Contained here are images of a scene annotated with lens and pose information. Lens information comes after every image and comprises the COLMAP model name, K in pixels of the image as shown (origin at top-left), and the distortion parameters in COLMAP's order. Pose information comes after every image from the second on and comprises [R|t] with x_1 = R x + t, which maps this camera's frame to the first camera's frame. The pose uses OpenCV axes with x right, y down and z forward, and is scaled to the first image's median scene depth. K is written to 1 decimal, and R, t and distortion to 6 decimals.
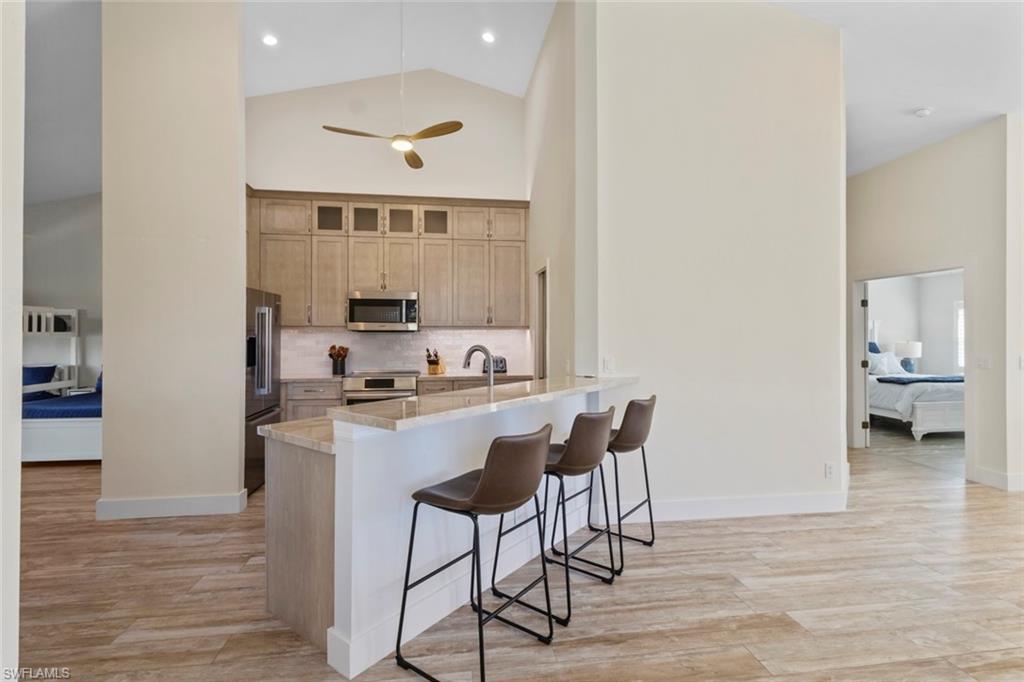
lens RADIAL K [[472.1, 0, 510.9], [0, 472.1, 335.6], [0, 0, 1]] dist [-0.001206, 0.002415]
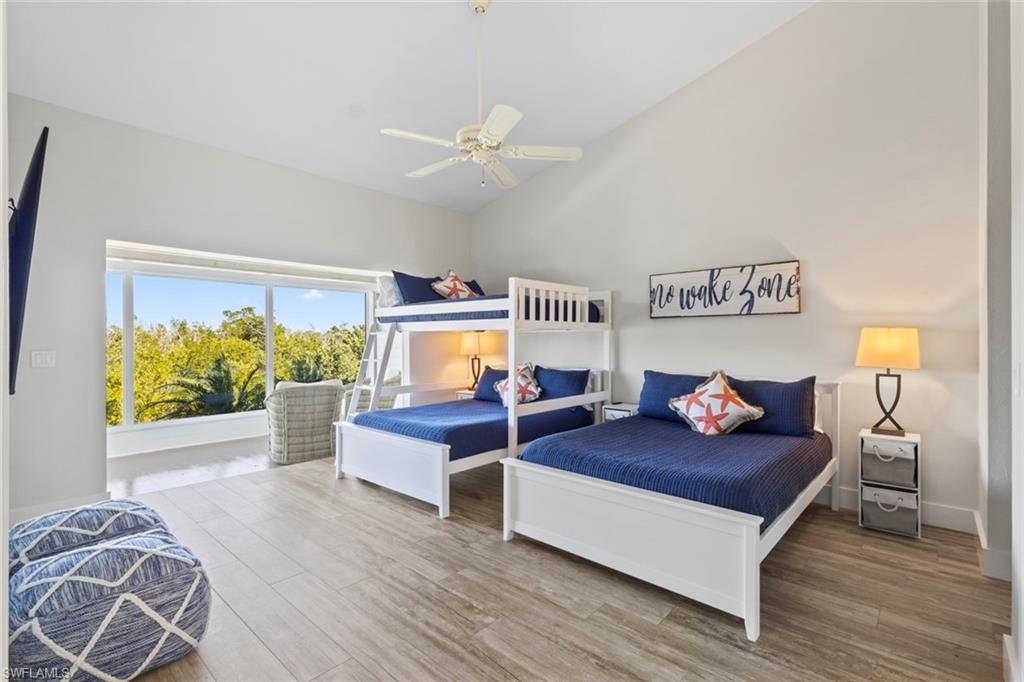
lens RADIAL K [[472.1, 0, 505.5], [0, 472.1, 346.8], [0, 0, 1]] dist [-0.001206, 0.002415]
pose [[0.636022, 0.013898, -0.771546, -0.626640], [-0.005070, 0.999891, 0.013832, 0.024319], [0.771654, -0.004886, 0.636024, 0.570157]]
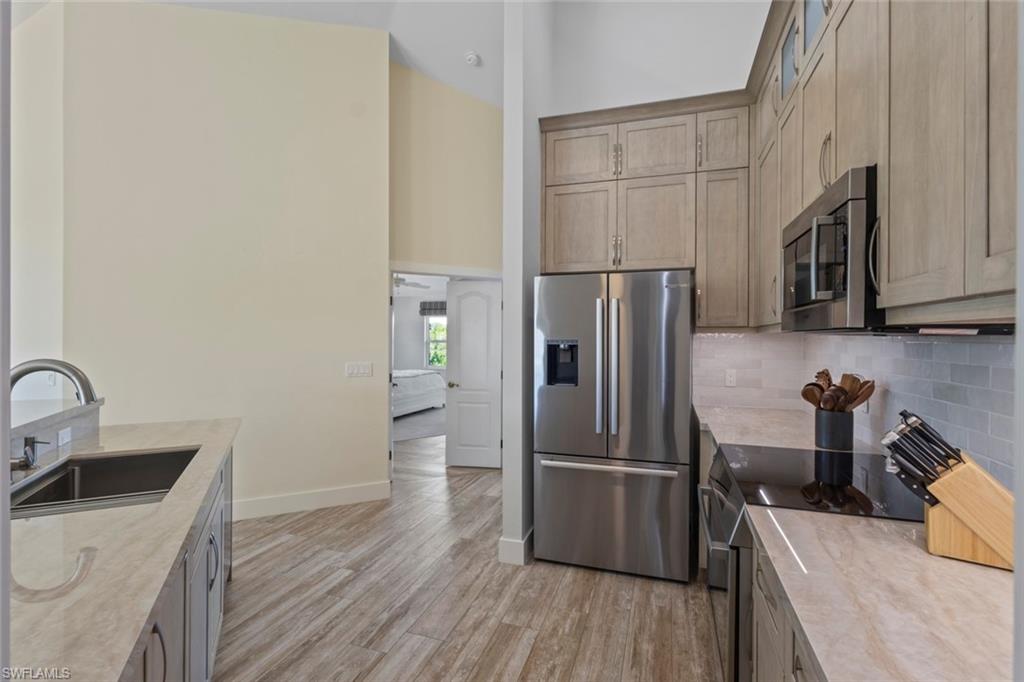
lens RADIAL K [[472.1, 0, 507.4], [0, 472.1, 337.6], [0, 0, 1]] dist [-0.001206, 0.002415]
pose [[-0.455501, 0.002043, -0.890233, 0.098215], [0.000384, 0.999998, 0.002098, -0.008000], [0.890235, 0.000614, -0.455500, 0.973190]]
